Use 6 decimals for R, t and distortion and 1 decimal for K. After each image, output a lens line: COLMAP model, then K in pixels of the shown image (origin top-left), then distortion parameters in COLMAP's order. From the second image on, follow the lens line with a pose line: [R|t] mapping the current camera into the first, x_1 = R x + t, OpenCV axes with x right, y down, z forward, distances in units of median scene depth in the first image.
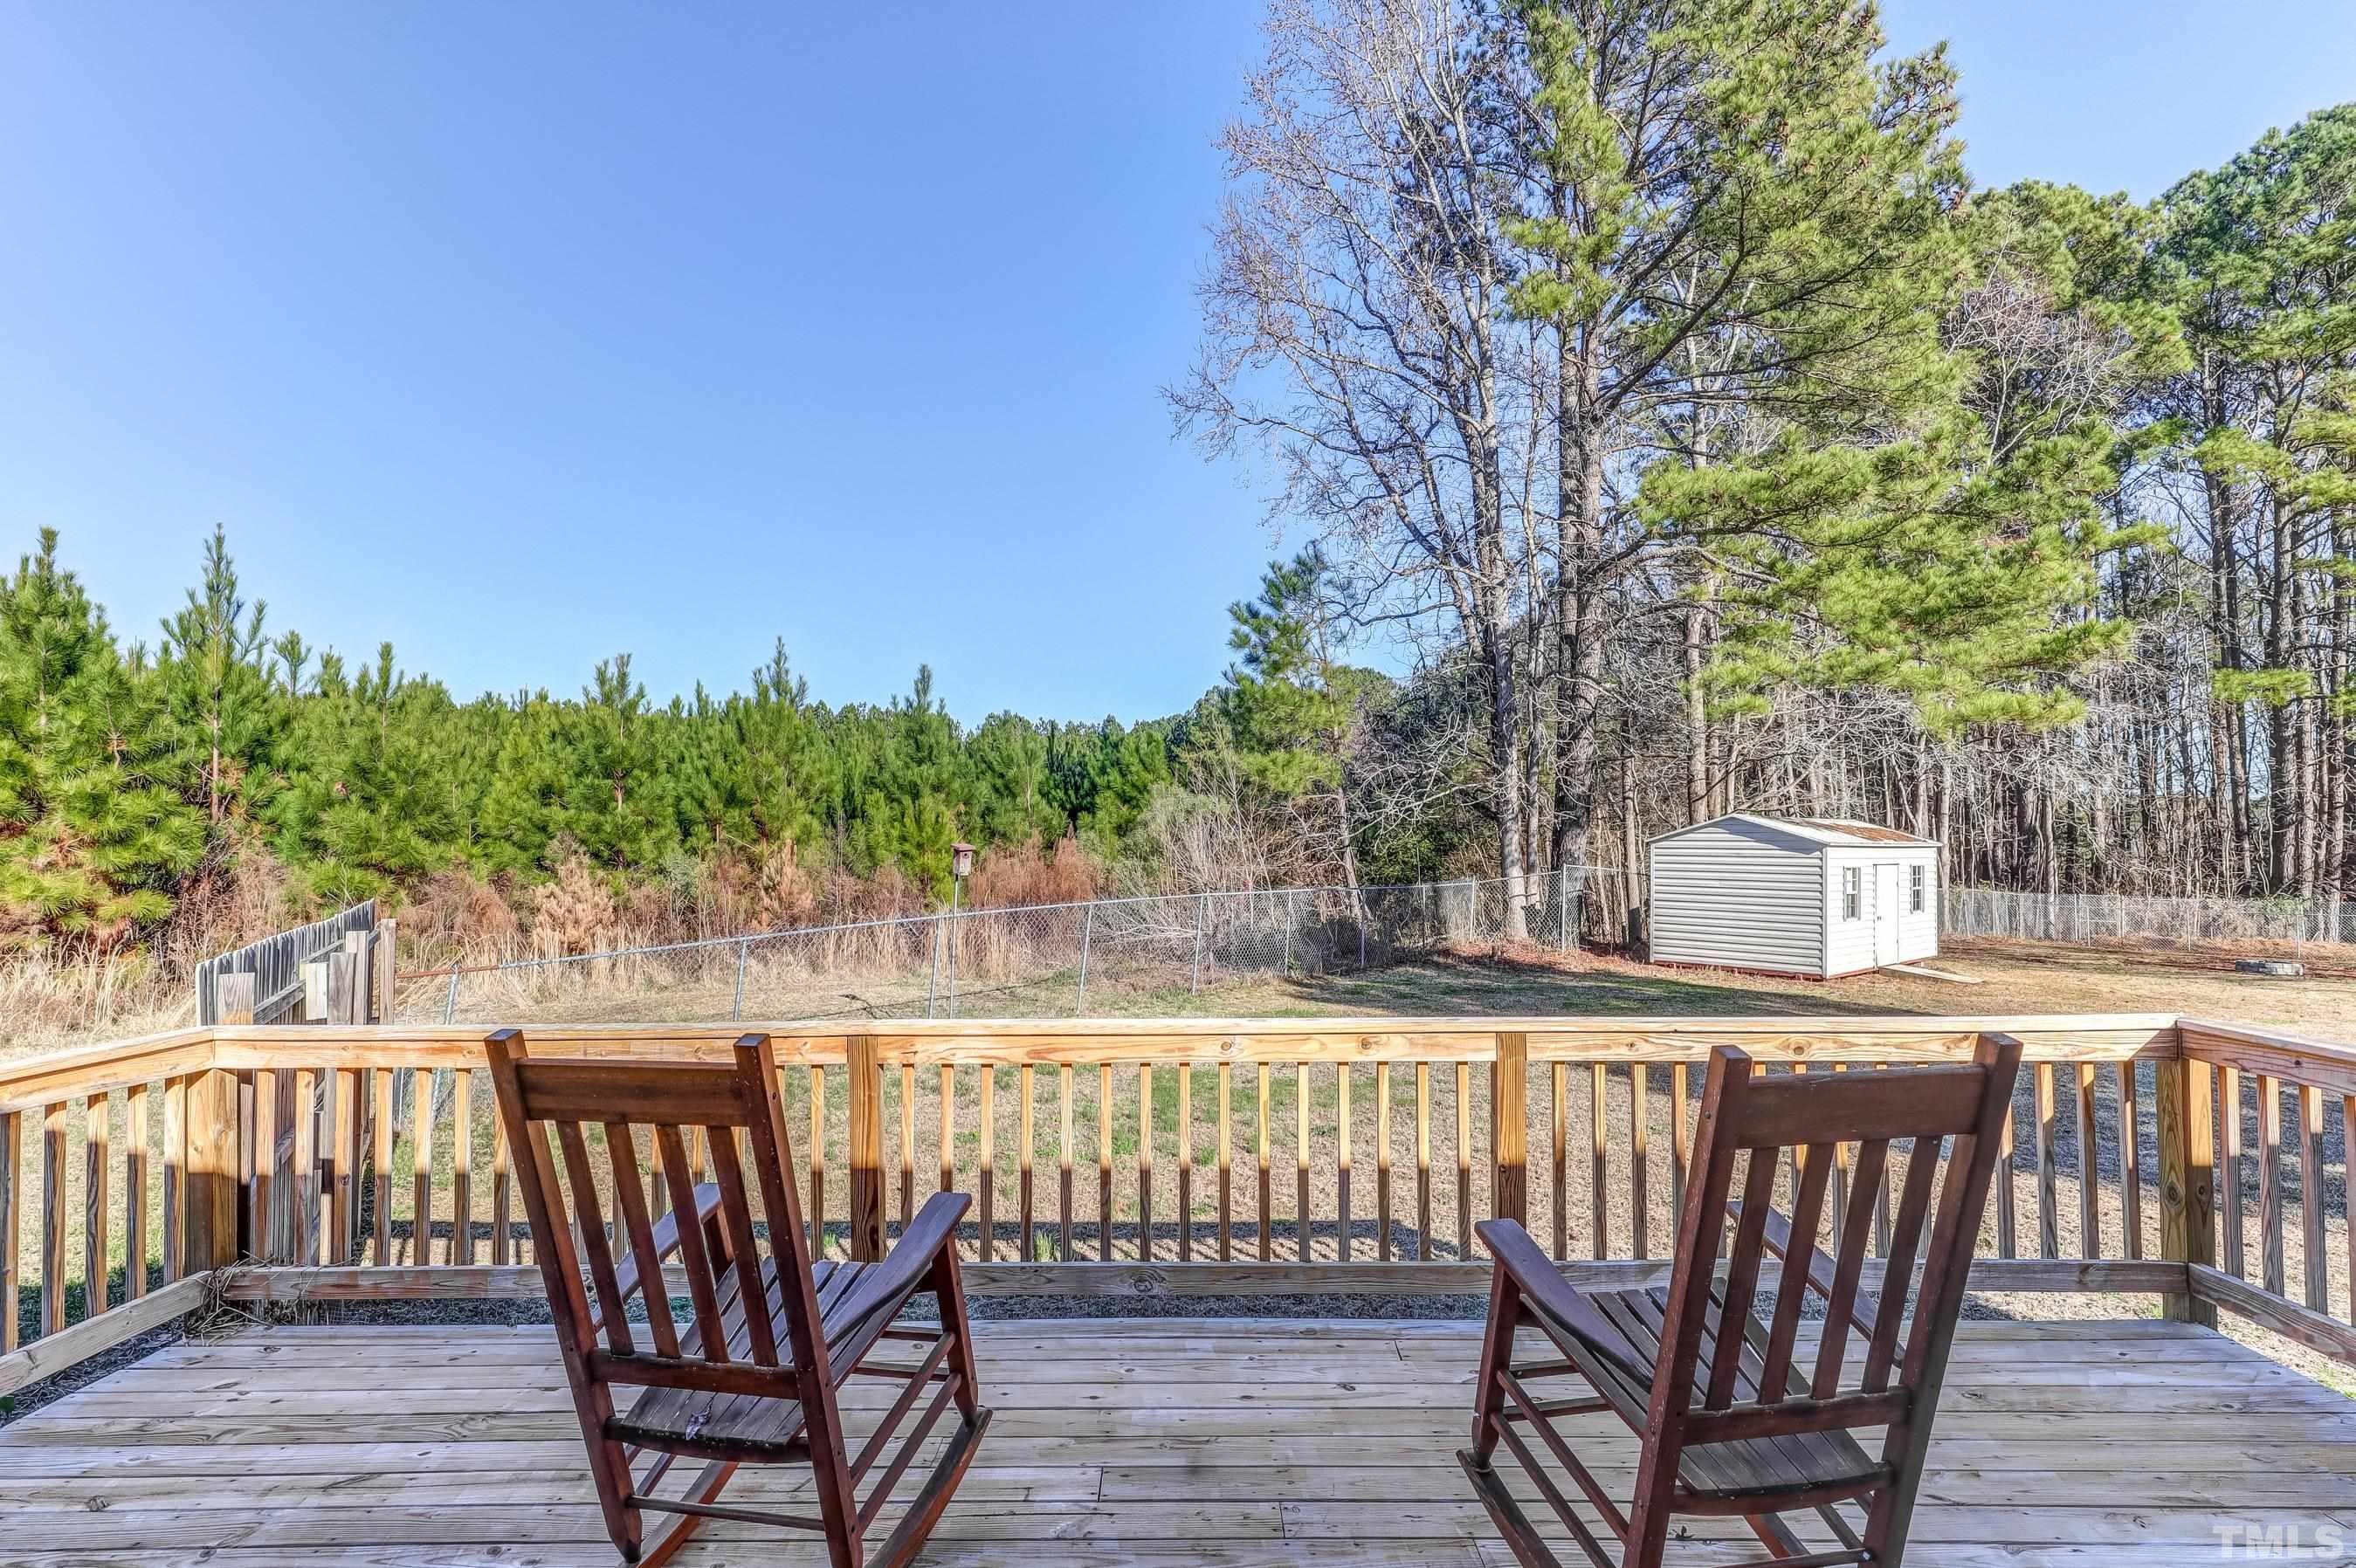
lens RADIAL K [[1187.1, 0, 1178.0], [0, 1187.1, 784.0], [0, 0, 1]] dist [0.014258, -0.000091]
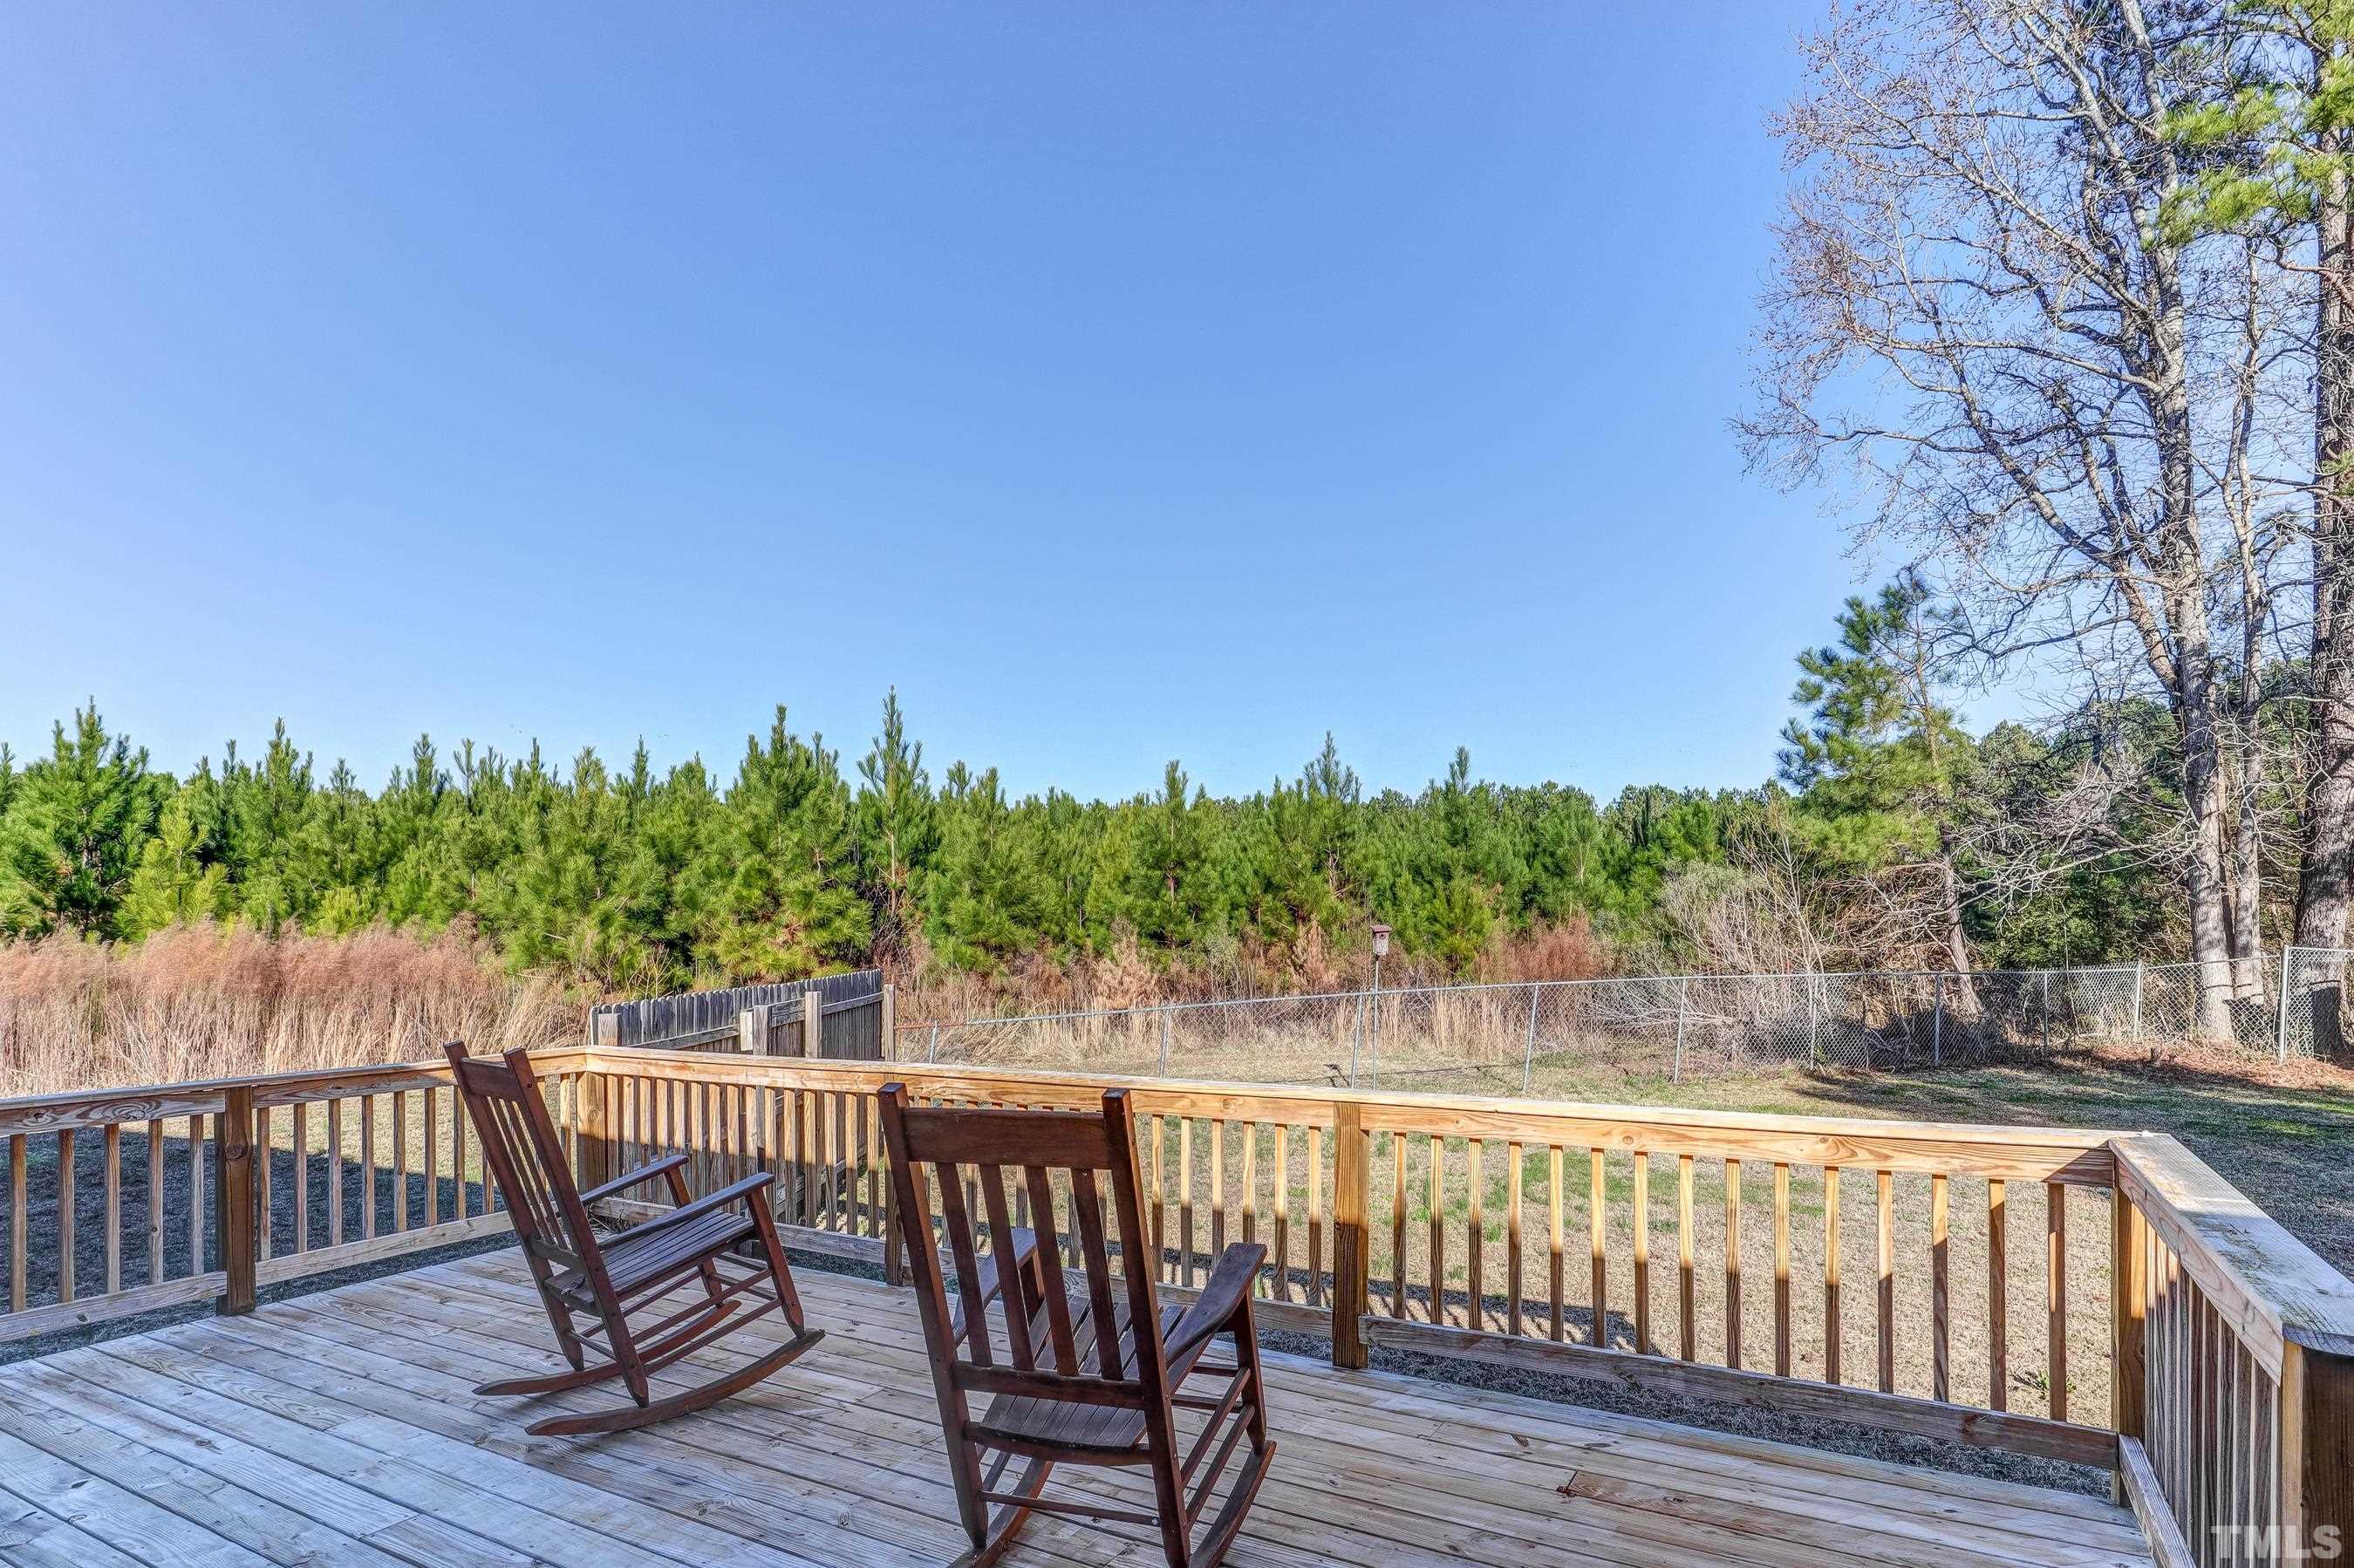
lens RADIAL K [[1184.3, 0, 1206.4], [0, 1184.3, 891.2], [0, 0, 1]] dist [0.017865, 0.000324]
pose [[0.881326, -0.019469, -0.472108, 0.126786], [0.030076, 0.999436, 0.014929, 0.000512], [0.471551, -0.027357, 0.881414, 0.000772]]
